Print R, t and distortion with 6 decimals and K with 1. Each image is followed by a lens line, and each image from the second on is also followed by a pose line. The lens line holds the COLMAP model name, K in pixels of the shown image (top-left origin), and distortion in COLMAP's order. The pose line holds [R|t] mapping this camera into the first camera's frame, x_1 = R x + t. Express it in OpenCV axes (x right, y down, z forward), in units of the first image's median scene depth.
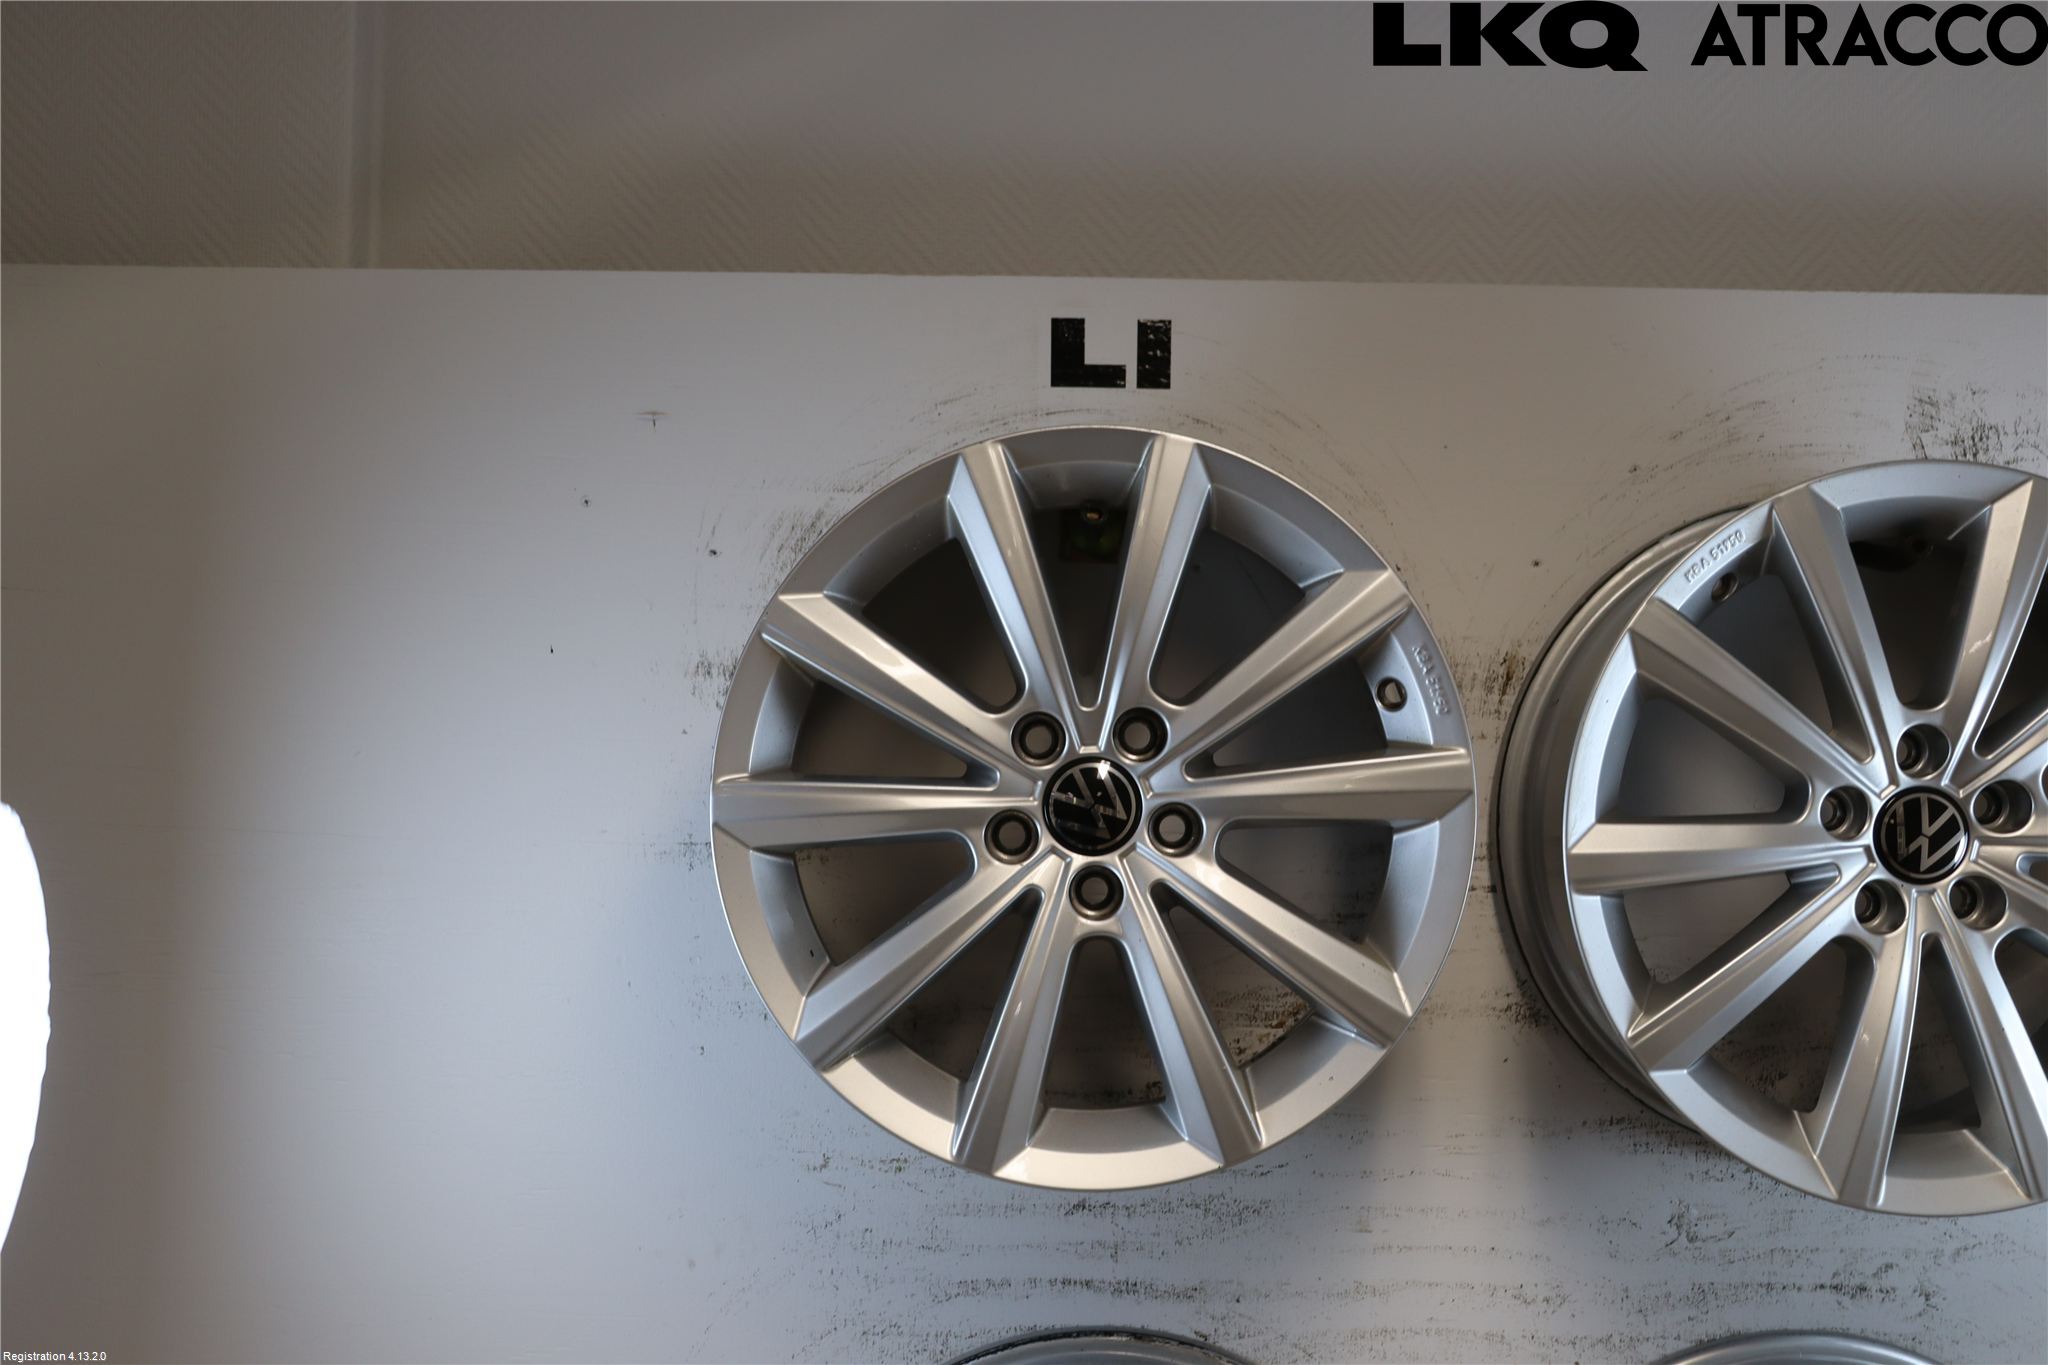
lens RADIAL K [[2166.9, 0, 1026.5], [0, 2166.9, 715.7], [0, 0, 1]] dist [-0.109644, 0.225471]
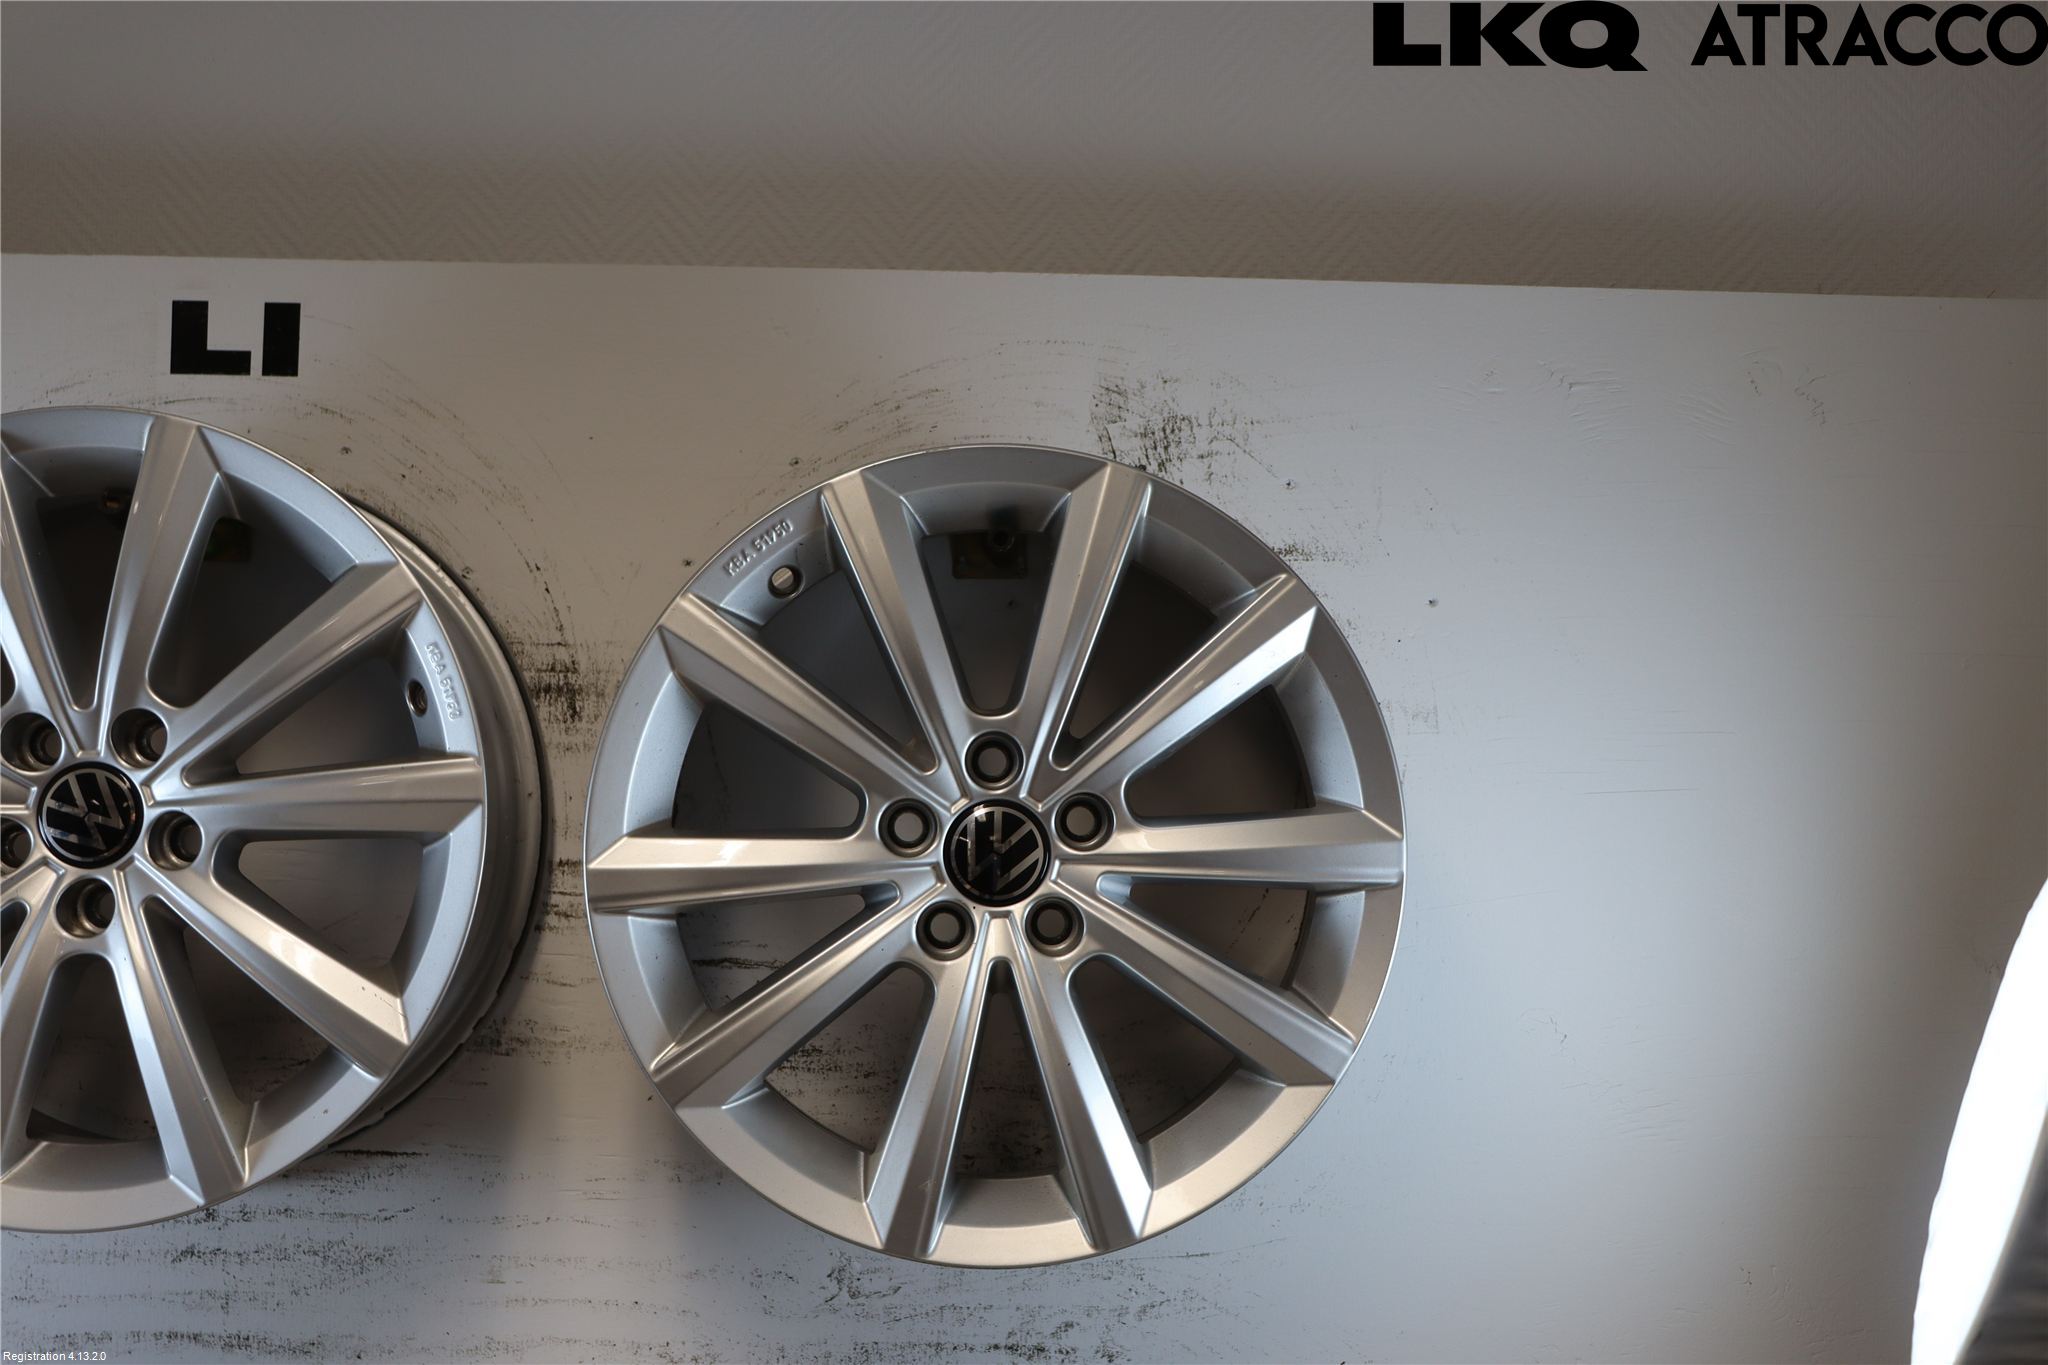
lens RADIAL K [[2166.9, 0, 1026.5], [0, 2166.9, 715.7], [0, 0, 1]] dist [-0.109644, 0.225471]
pose [[0.999754, 0.004796, 0.021661, 0.364369], [-0.004256, 0.999681, -0.024885, 0.017898], [-0.021774, 0.024786, 0.999456, 0.066424]]
